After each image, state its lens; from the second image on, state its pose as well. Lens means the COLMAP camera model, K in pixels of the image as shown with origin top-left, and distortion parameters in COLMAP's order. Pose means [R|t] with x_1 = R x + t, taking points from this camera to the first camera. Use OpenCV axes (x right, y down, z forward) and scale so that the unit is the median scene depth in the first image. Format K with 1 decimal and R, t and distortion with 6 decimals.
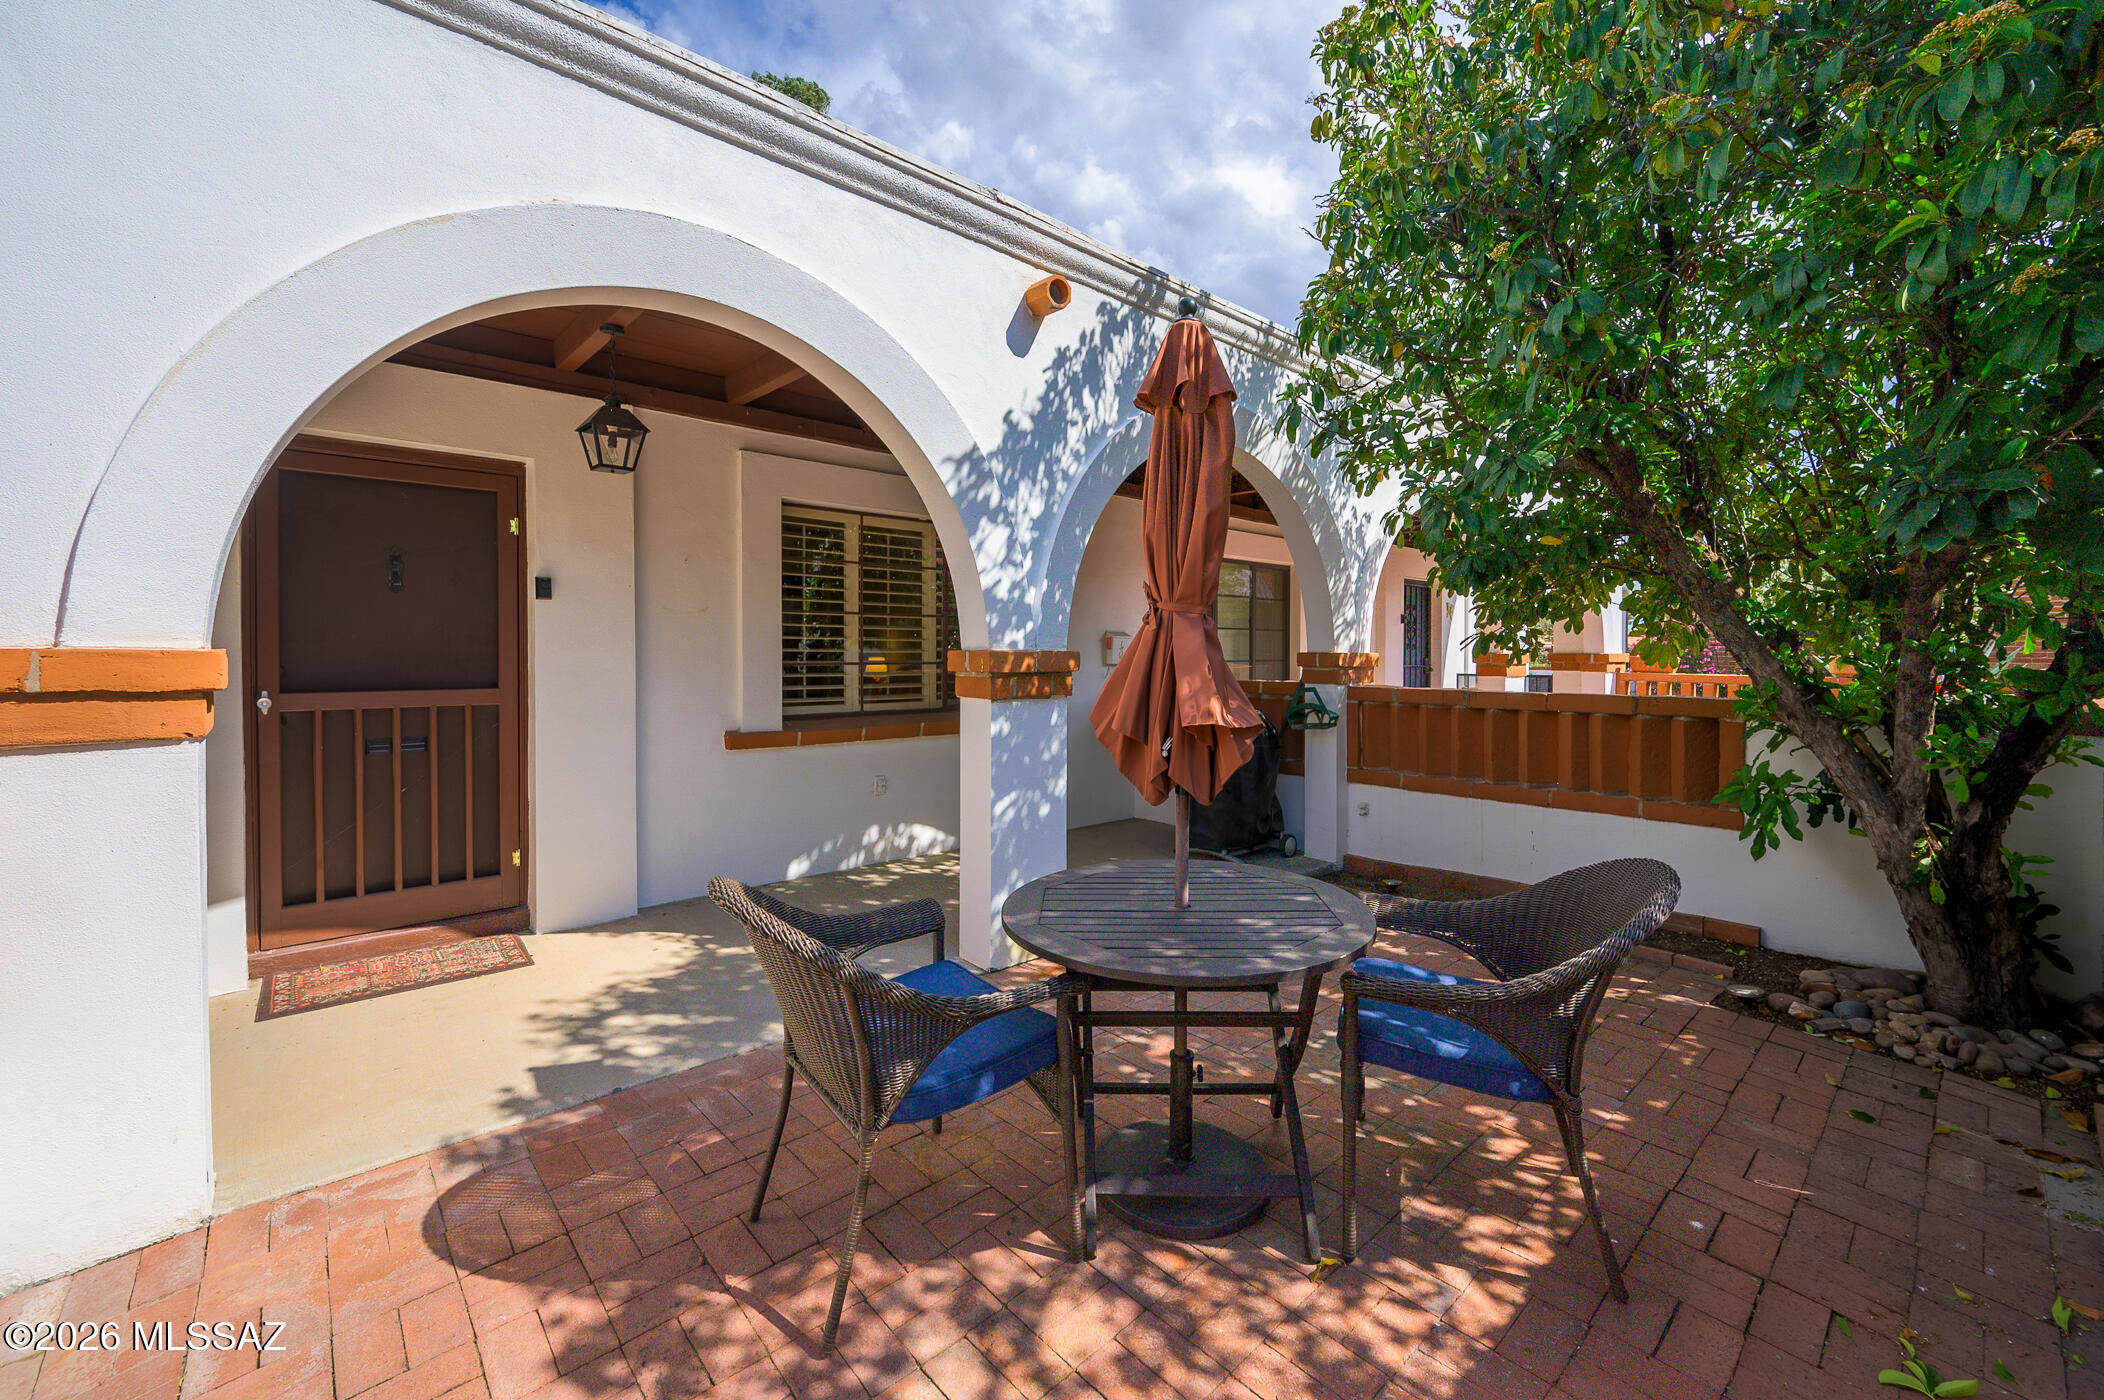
lens RADIAL K [[857.9, 0, 1069.8], [0, 857.9, 658.5], [0, 0, 1]] dist [-0.000515, 0.000087]
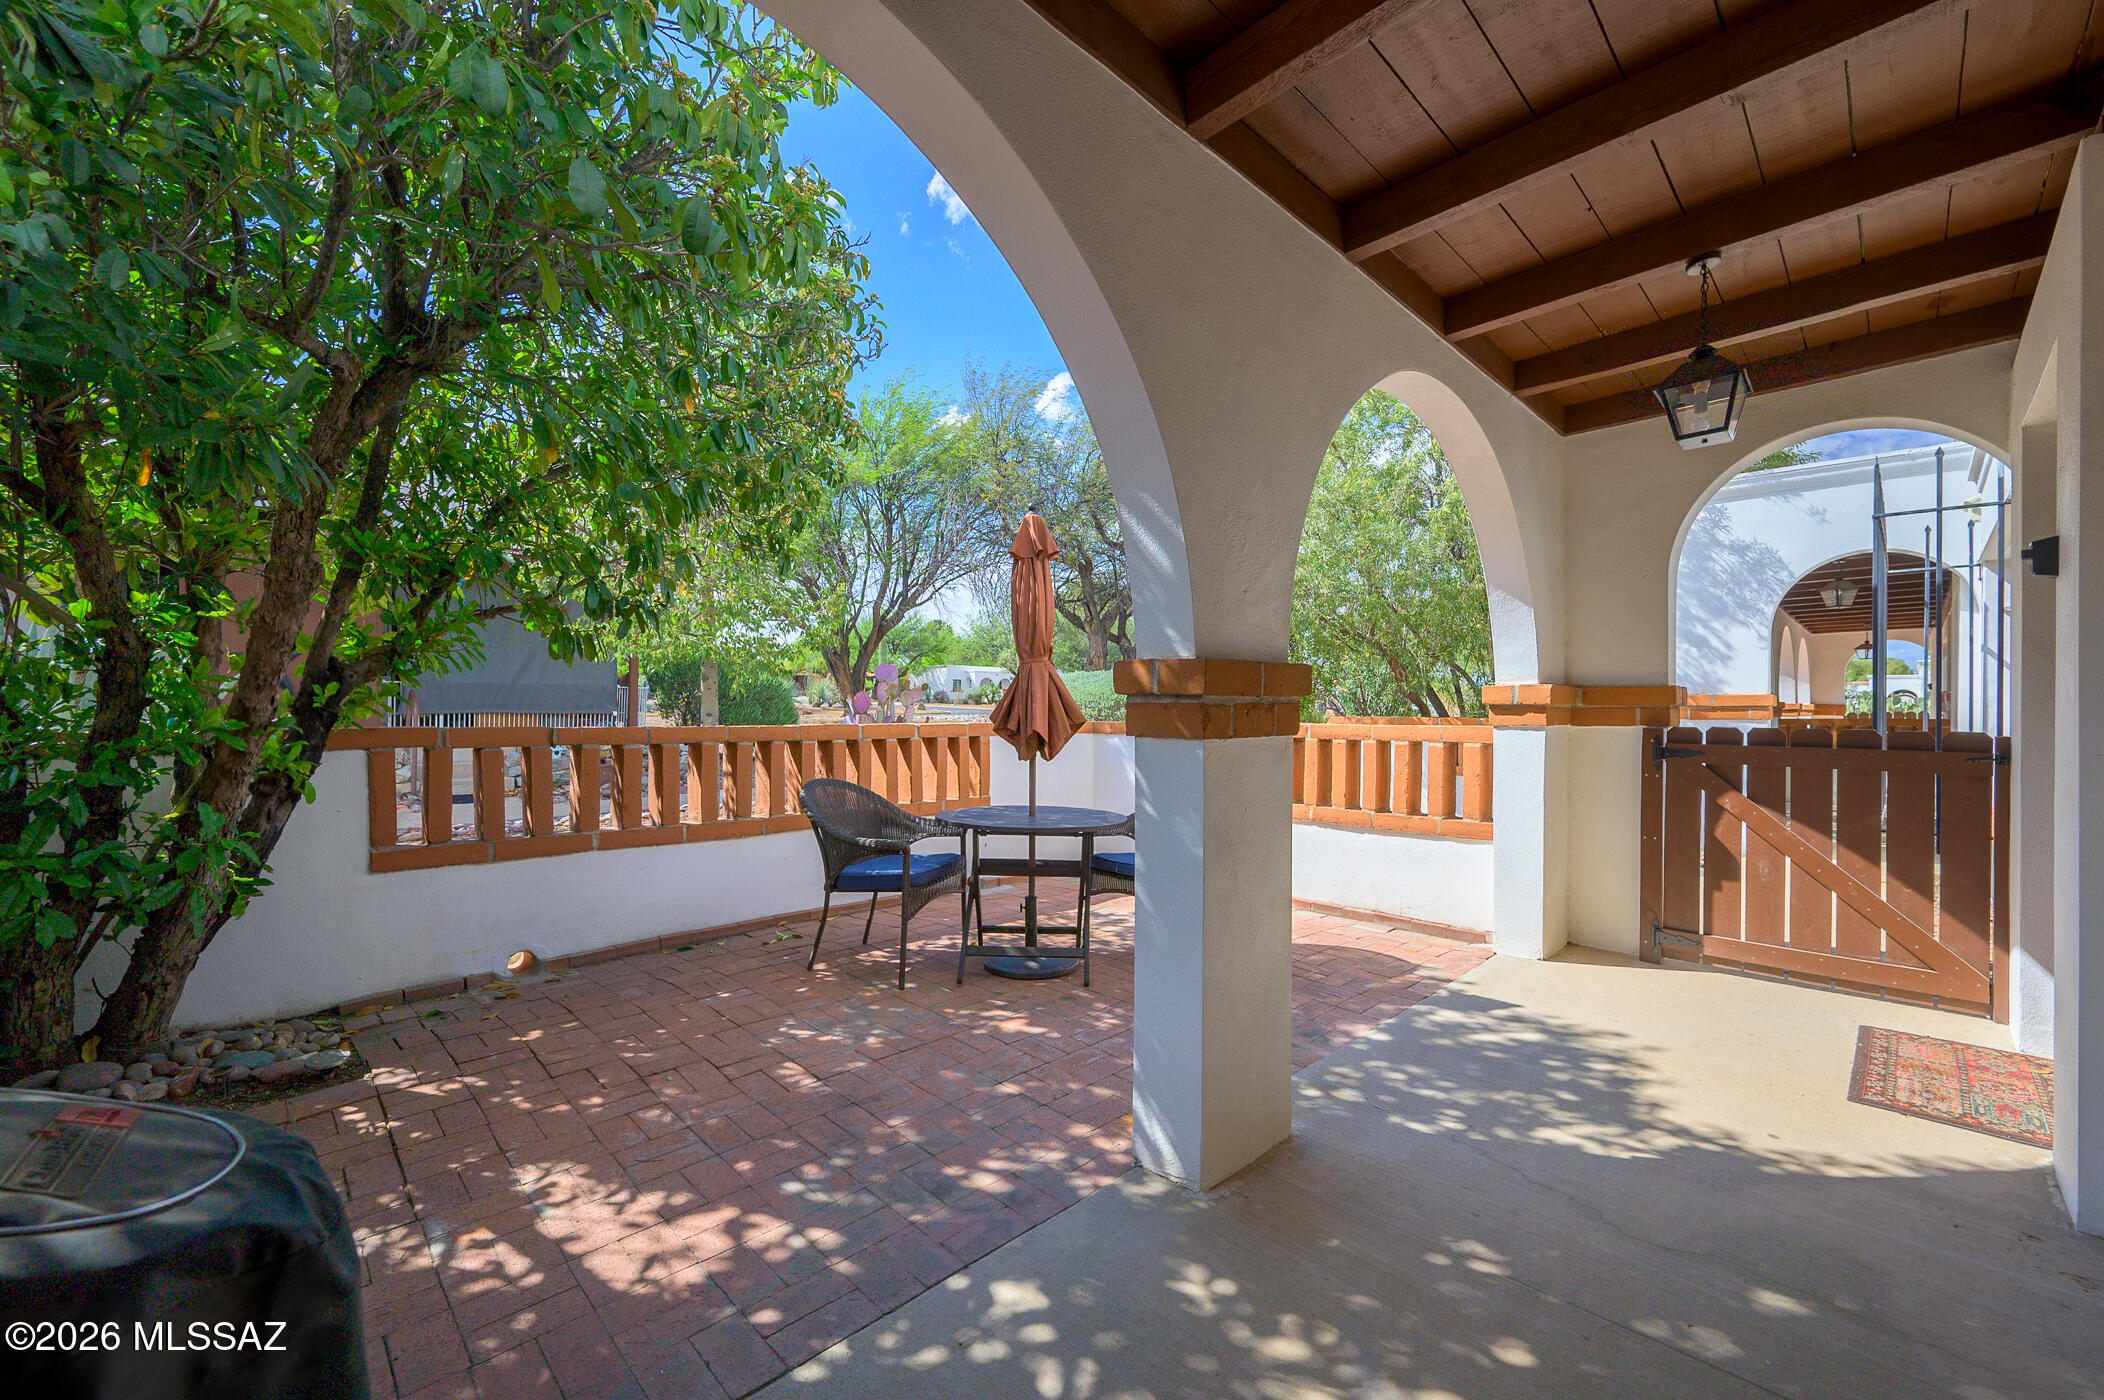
lens RADIAL K [[857.9, 0, 1059.4], [0, 857.9, 707.6], [0, 0, 1]] dist [-0.000515, 0.000087]
pose [[-0.999129, -0.005072, -0.041408, 0.078729], [-0.005407, 0.999953, 0.007992, 0.019761], [0.041365, 0.008209, -0.999110, 1.712692]]
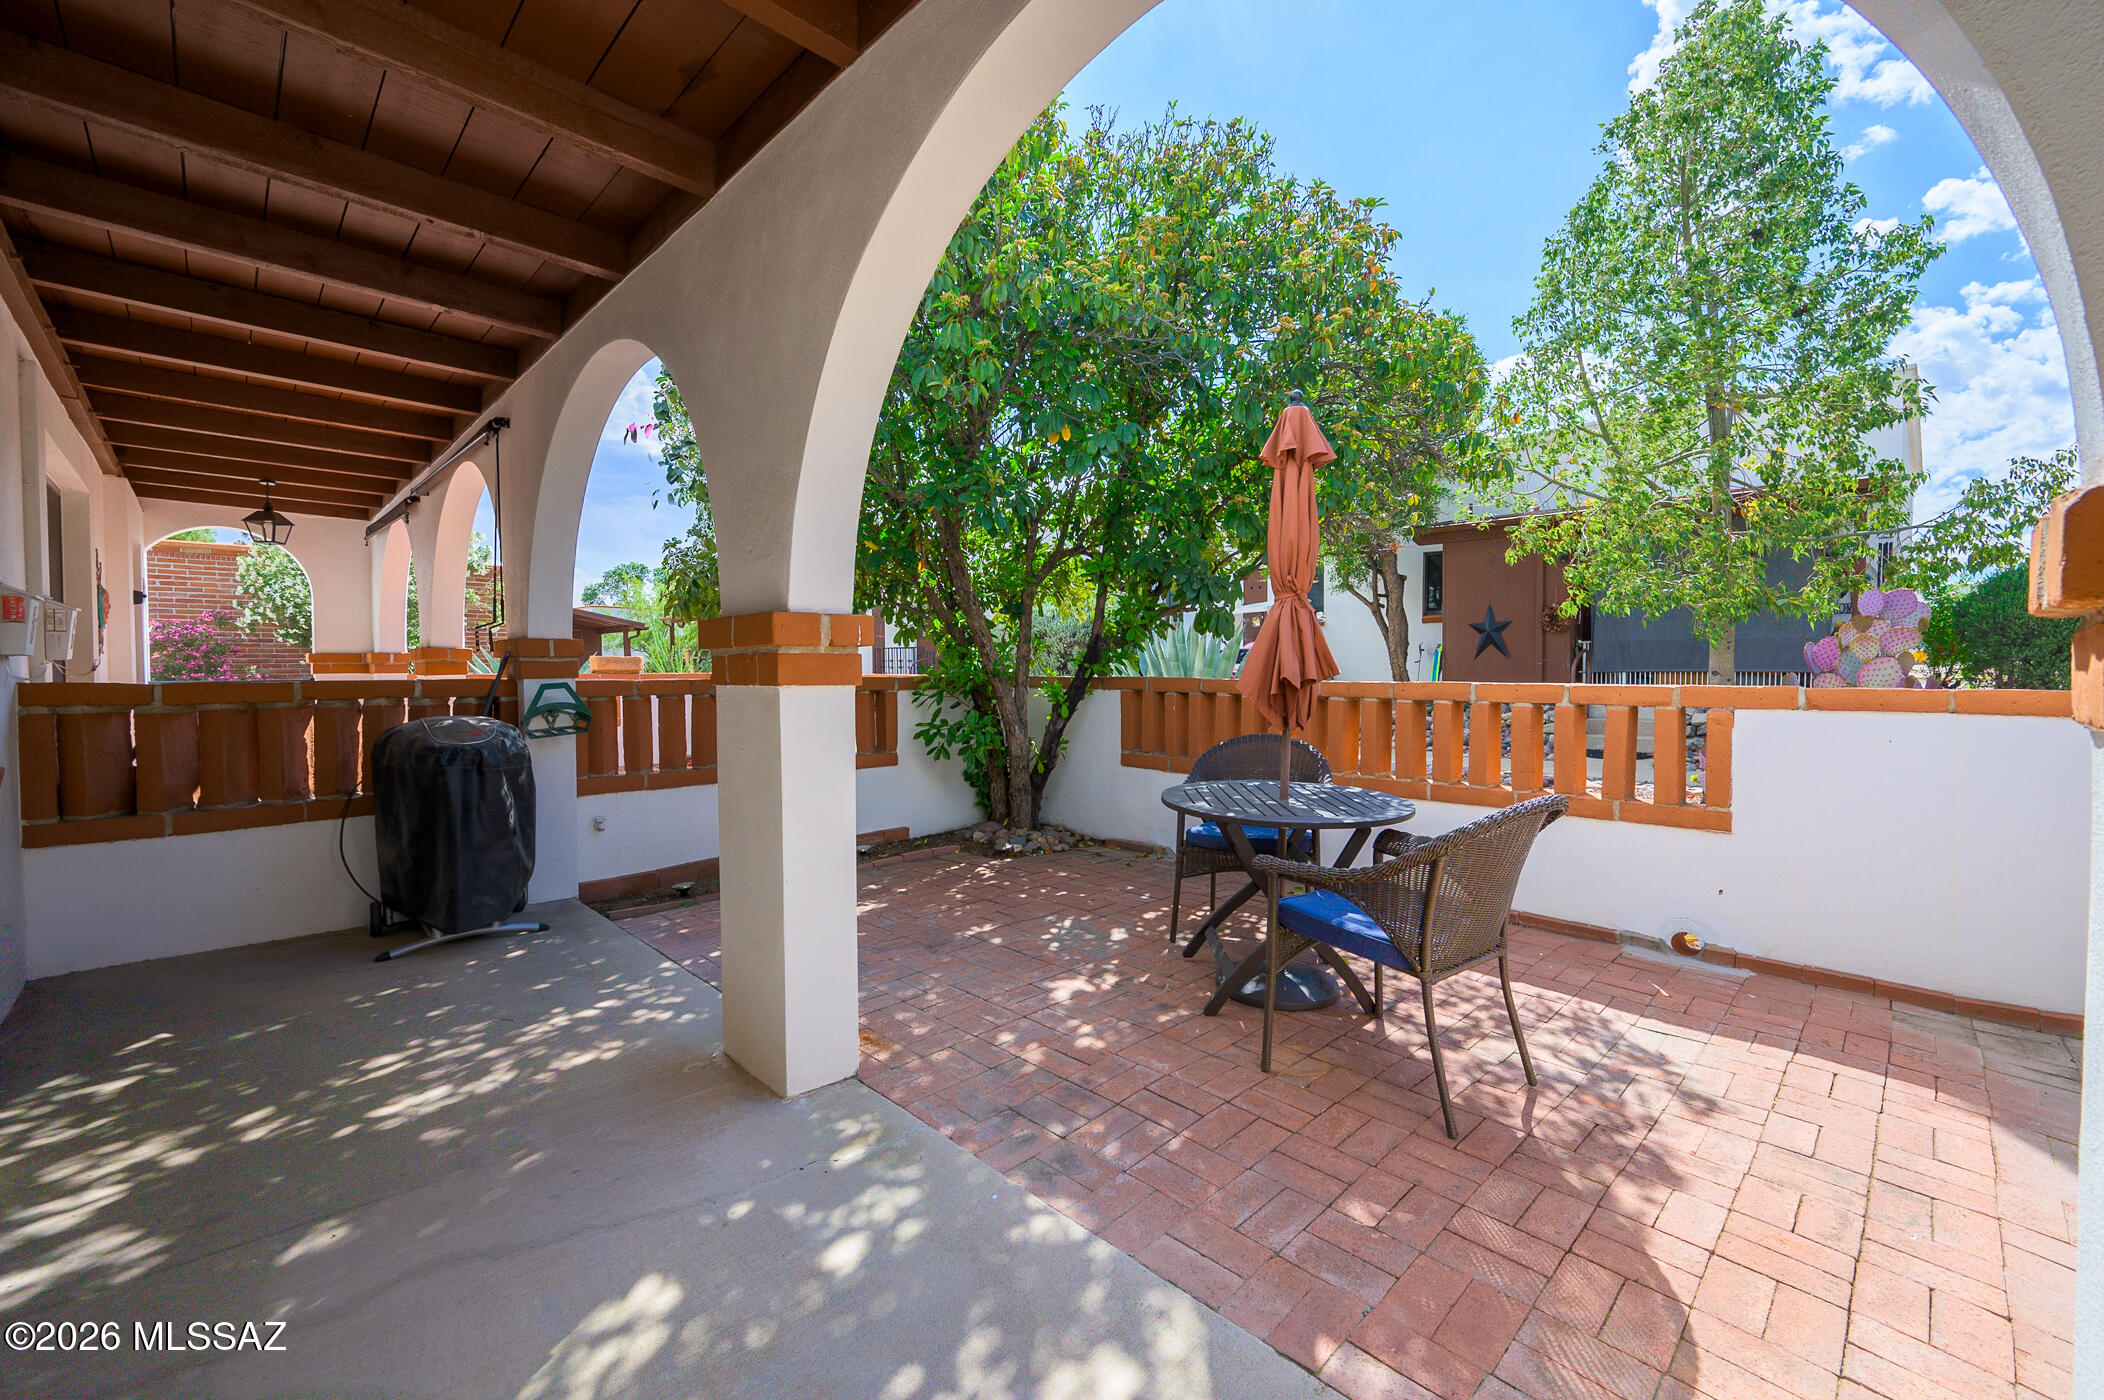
lens RADIAL K [[857.9, 0, 1050.7], [0, 857.9, 693.3], [0, 0, 1]] dist [-0.000515, 0.000087]
pose [[-0.032207, -0.030673, 0.999010, -0.788793], [0.010550, 0.999463, 0.031027, 0.033742], [-0.999426, 0.011539, -0.031866, 0.855330]]
